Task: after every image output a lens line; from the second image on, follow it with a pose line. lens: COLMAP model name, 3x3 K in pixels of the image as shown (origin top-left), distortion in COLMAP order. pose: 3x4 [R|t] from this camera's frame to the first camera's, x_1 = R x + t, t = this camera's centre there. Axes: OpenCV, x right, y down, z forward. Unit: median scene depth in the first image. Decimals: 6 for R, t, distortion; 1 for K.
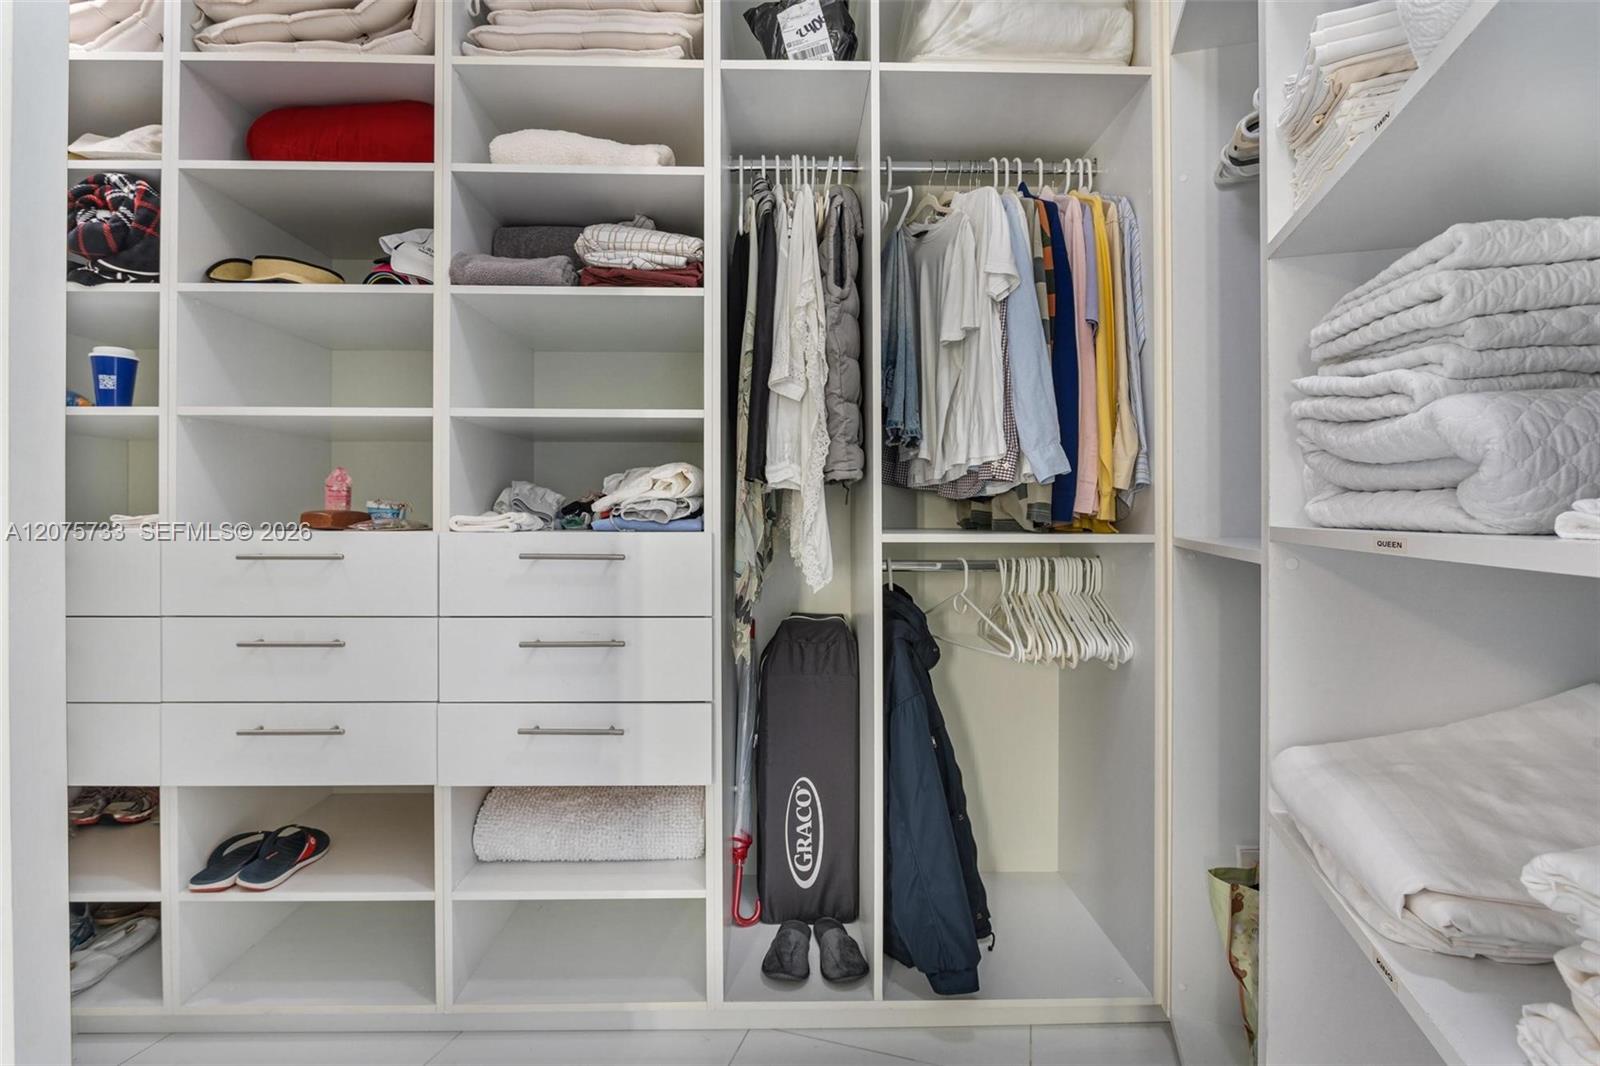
lens RADIAL K [[775.6, 0, 801.6], [0, 775.6, 521.4], [0, 0, 1]] dist [-0.012863, 0.000273]
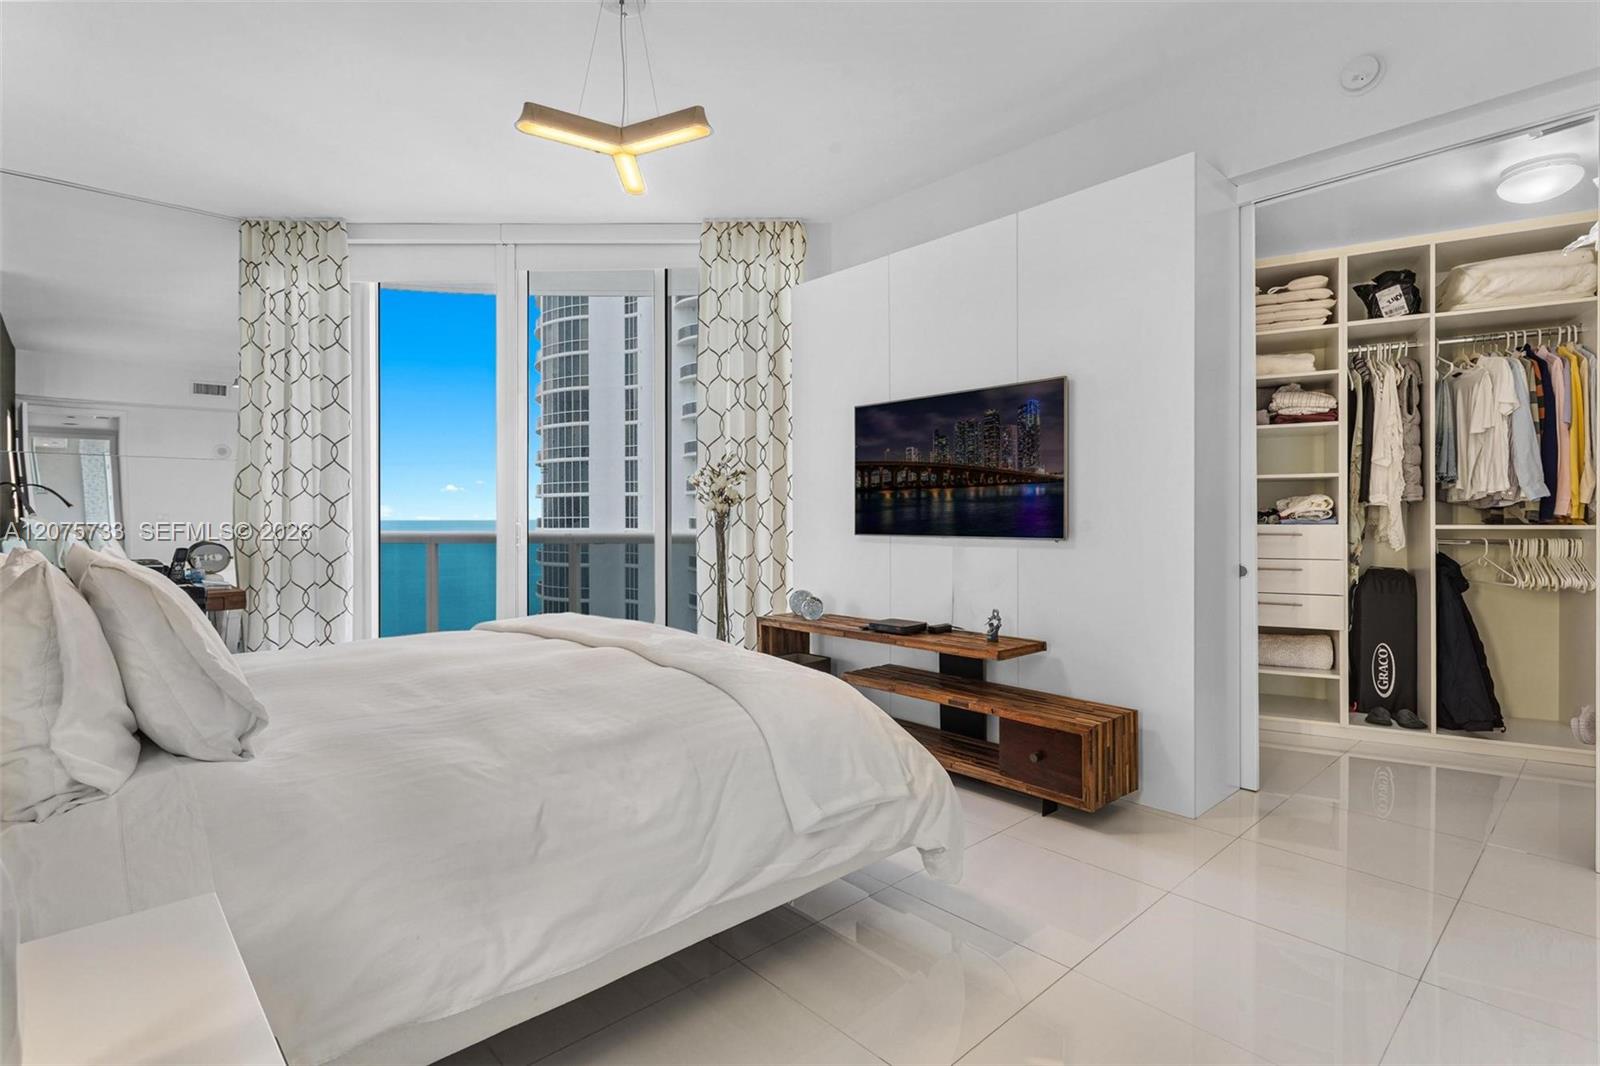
lens RADIAL K [[783.4, 0, 801.4], [0, 783.4, 526.7], [0, 0, 1]] dist [0.014108, -0.000004]
pose [[0.866049, -0.000182, -0.499960, -0.324871], [0.003826, 0.999973, 0.006263, -0.001053], [0.499945, -0.007337, 0.866026, -1.806243]]
